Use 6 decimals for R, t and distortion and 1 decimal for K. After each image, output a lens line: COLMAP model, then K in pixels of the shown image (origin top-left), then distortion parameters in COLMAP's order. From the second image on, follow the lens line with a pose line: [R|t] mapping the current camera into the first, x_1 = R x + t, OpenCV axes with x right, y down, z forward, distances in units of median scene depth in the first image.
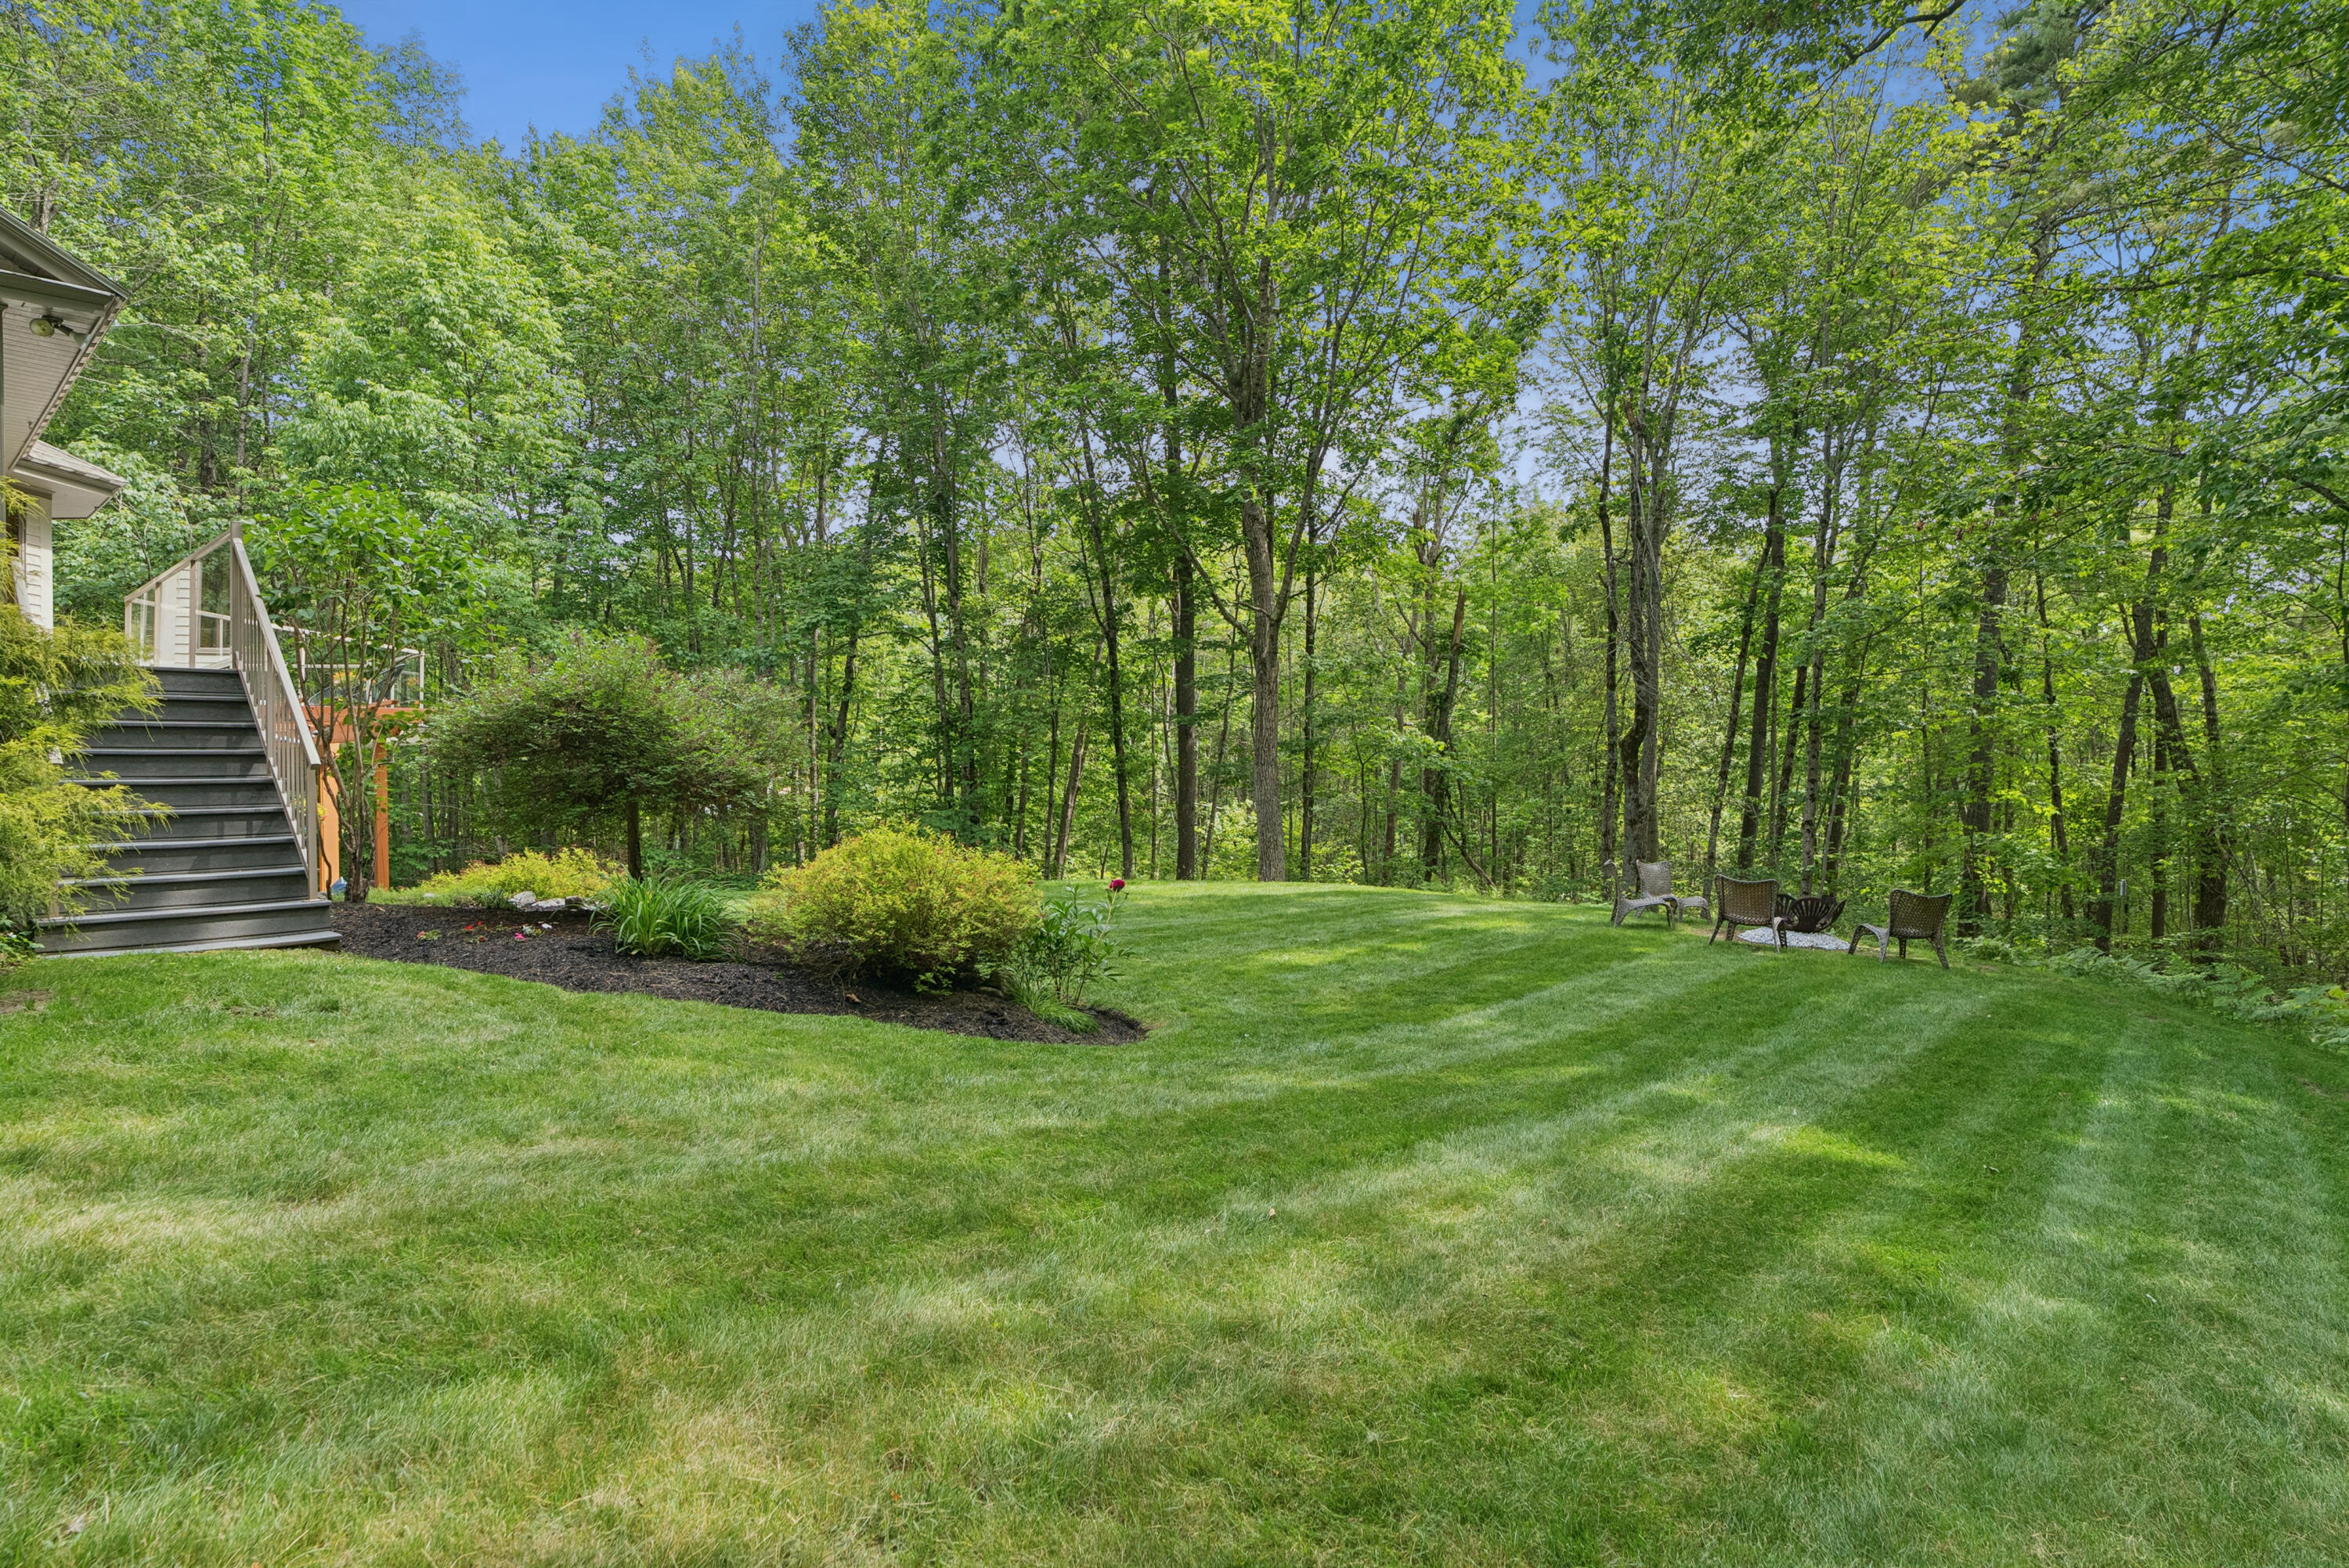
lens RADIAL K [[1218.9, 0, 1174.5], [0, 1218.9, 784.0], [0, 0, 1]] dist [-0.003389, -0.001100]
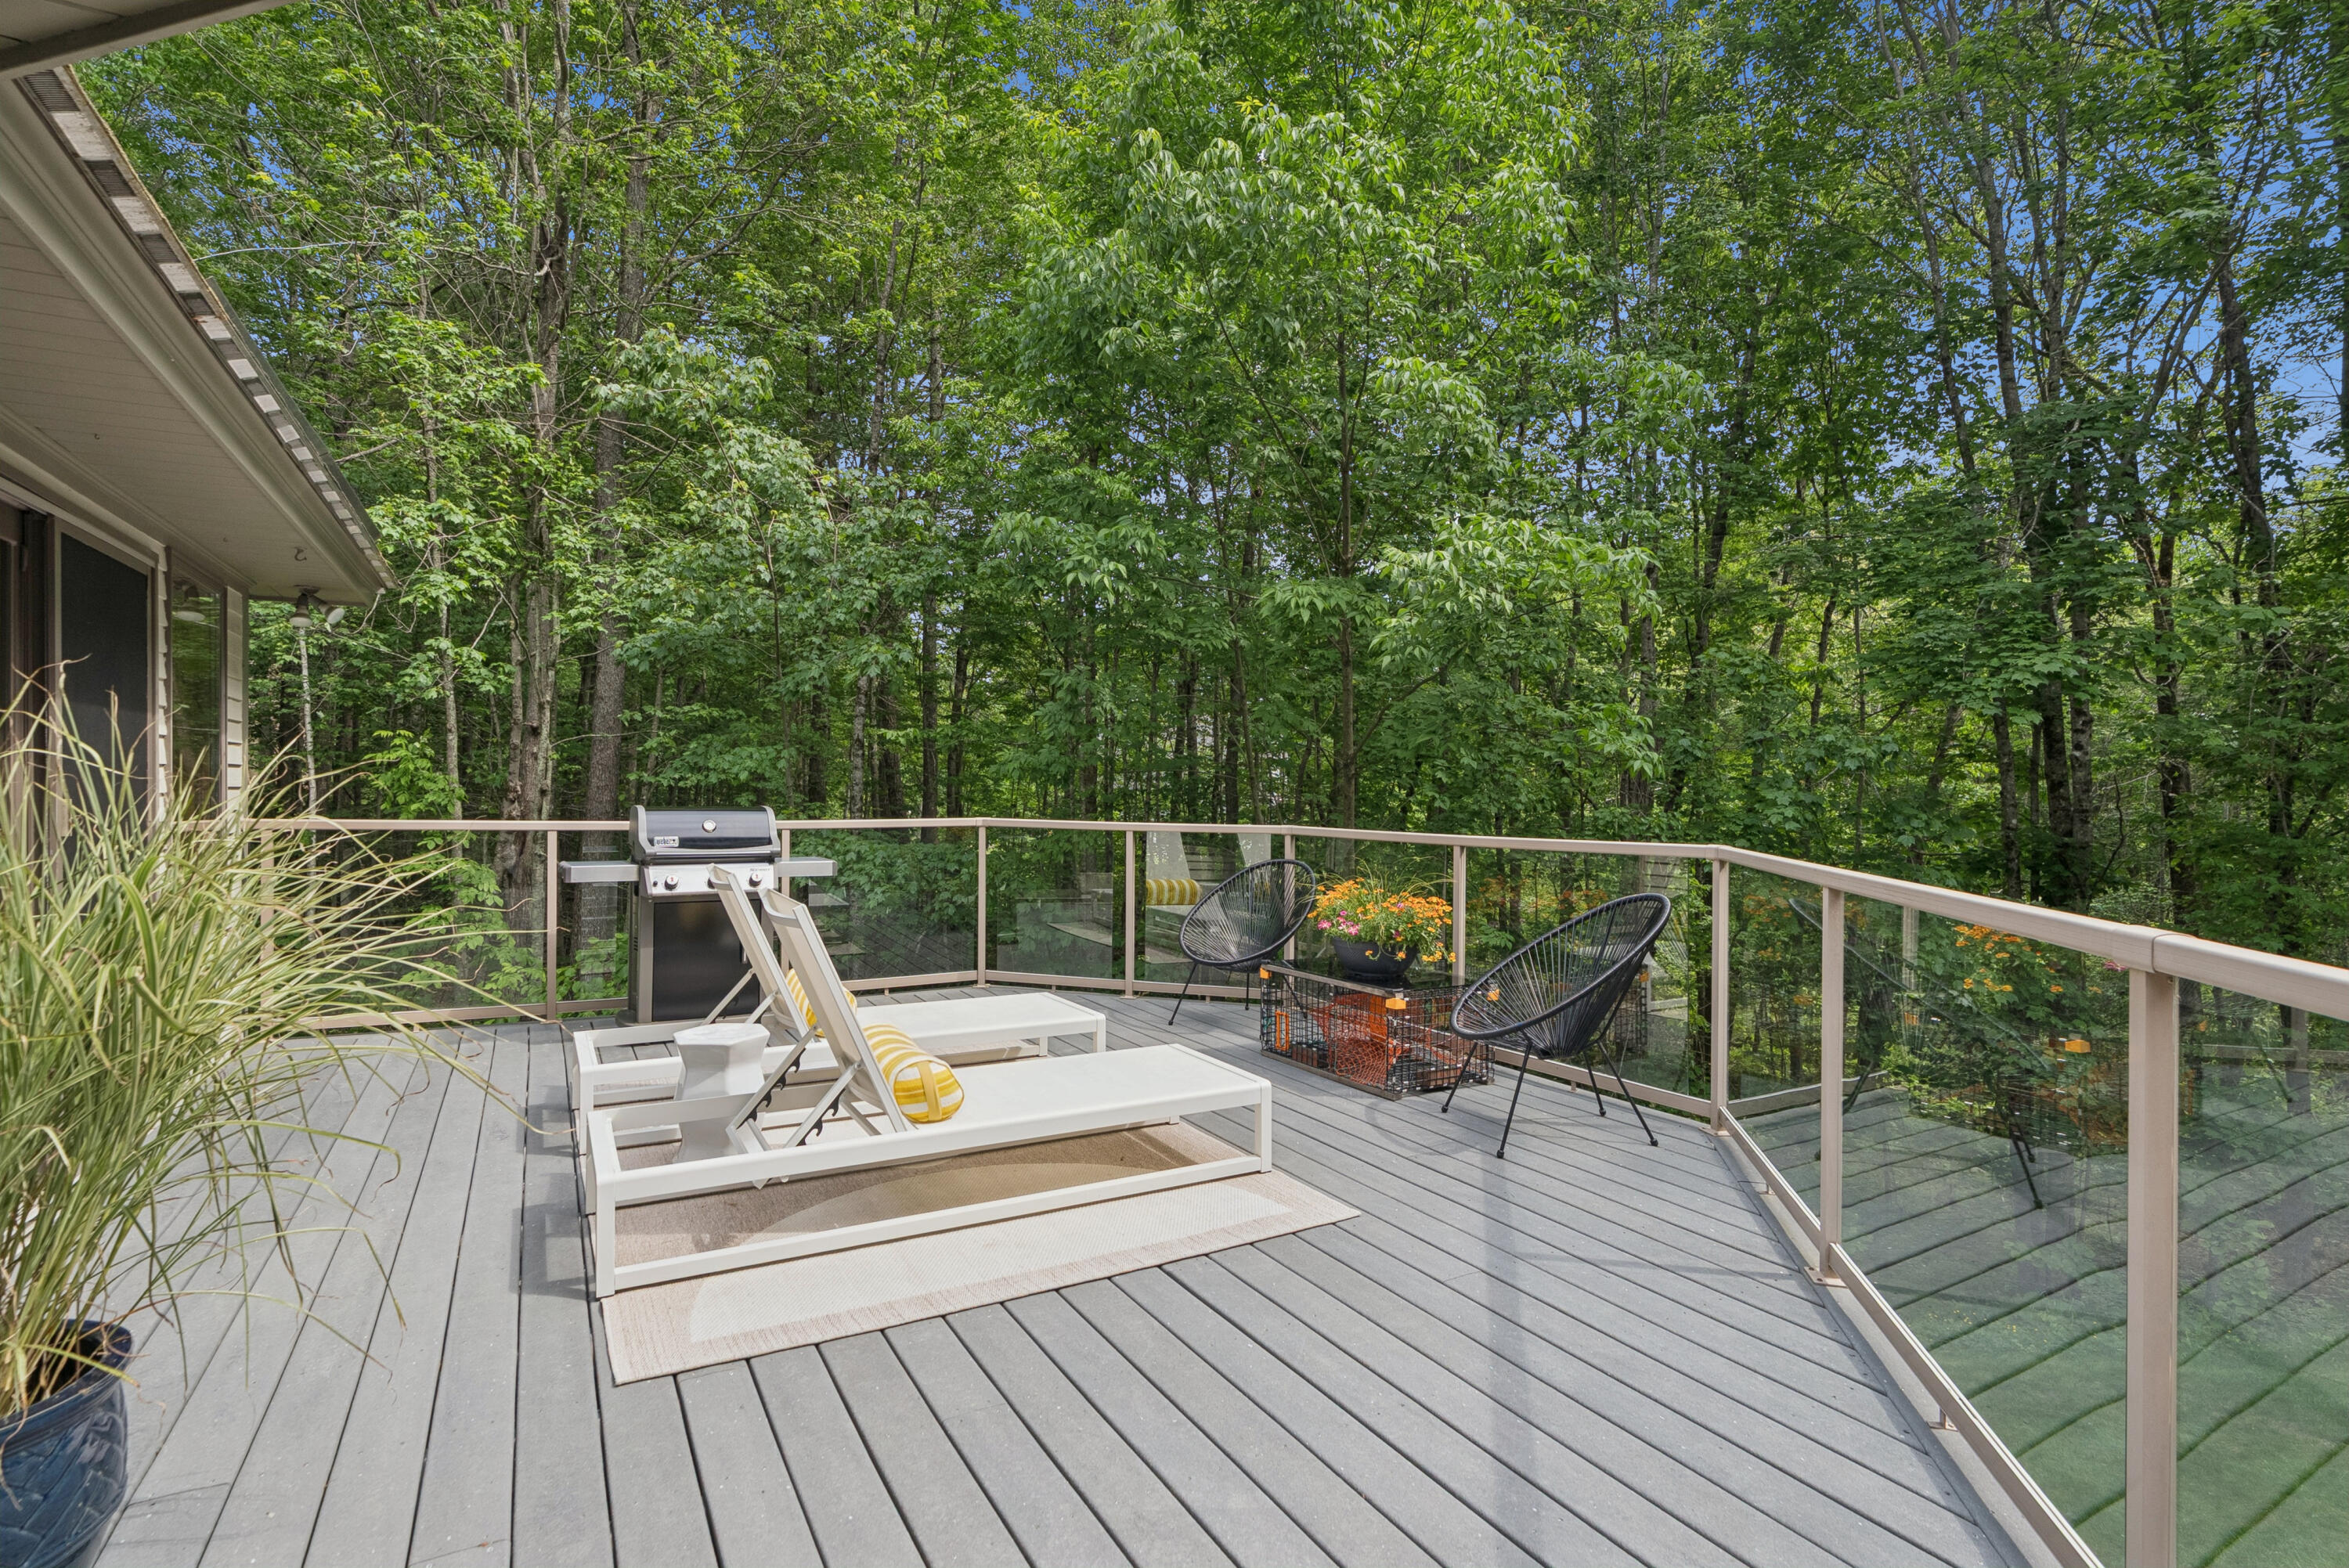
lens RADIAL K [[1139.7, 0, 1174.5], [0, 1139.7, 784.0], [0, 0, 1]] dist [-0.000840, -0.000062]
pose [[0.946633, 0.005417, -0.322269, -0.524852], [-0.009131, 0.999908, -0.010015, -0.094035], [0.322185, 0.012423, 0.946595, 0.593101]]
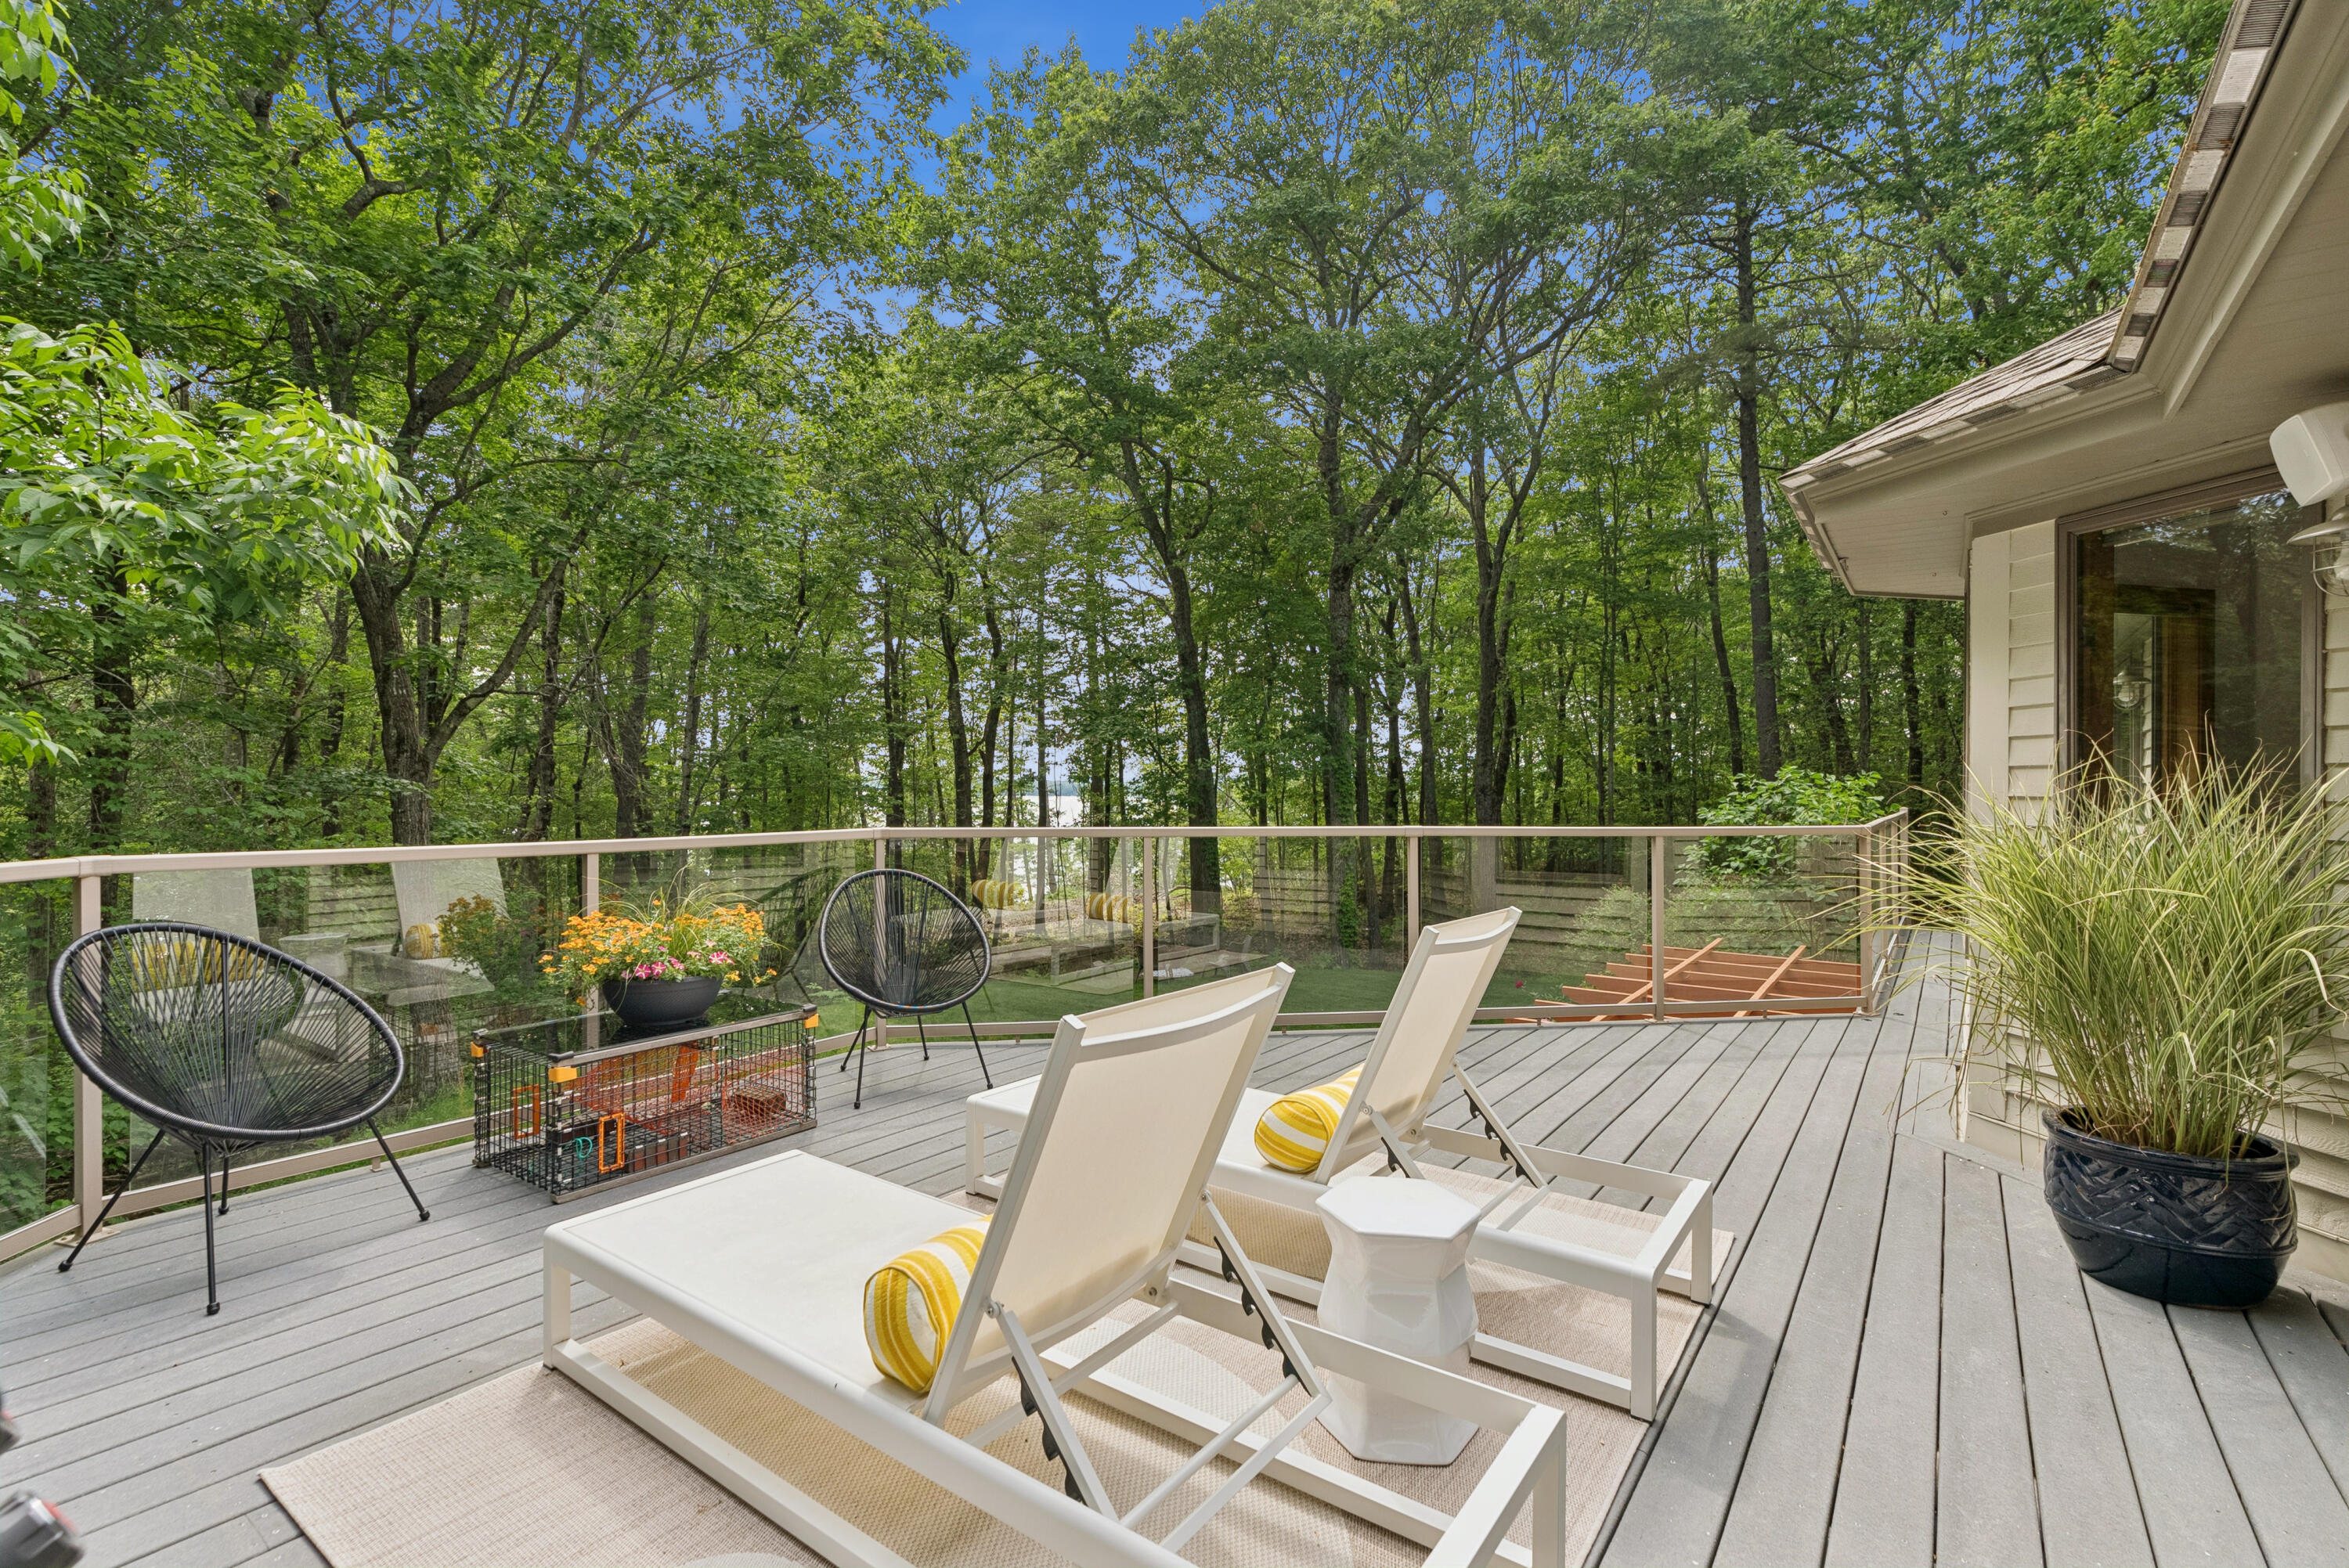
lens RADIAL K [[1066.5, 0, 1174.5], [0, 1066.5, 784.0], [0, 0, 1]] dist [-0.001602, -0.000241]
pose [[-0.098144, 0.008876, 0.995133, -0.914750], [-0.011829, 0.999879, -0.010085, -0.094477], [-0.995102, -0.012761, -0.098027, 0.905737]]
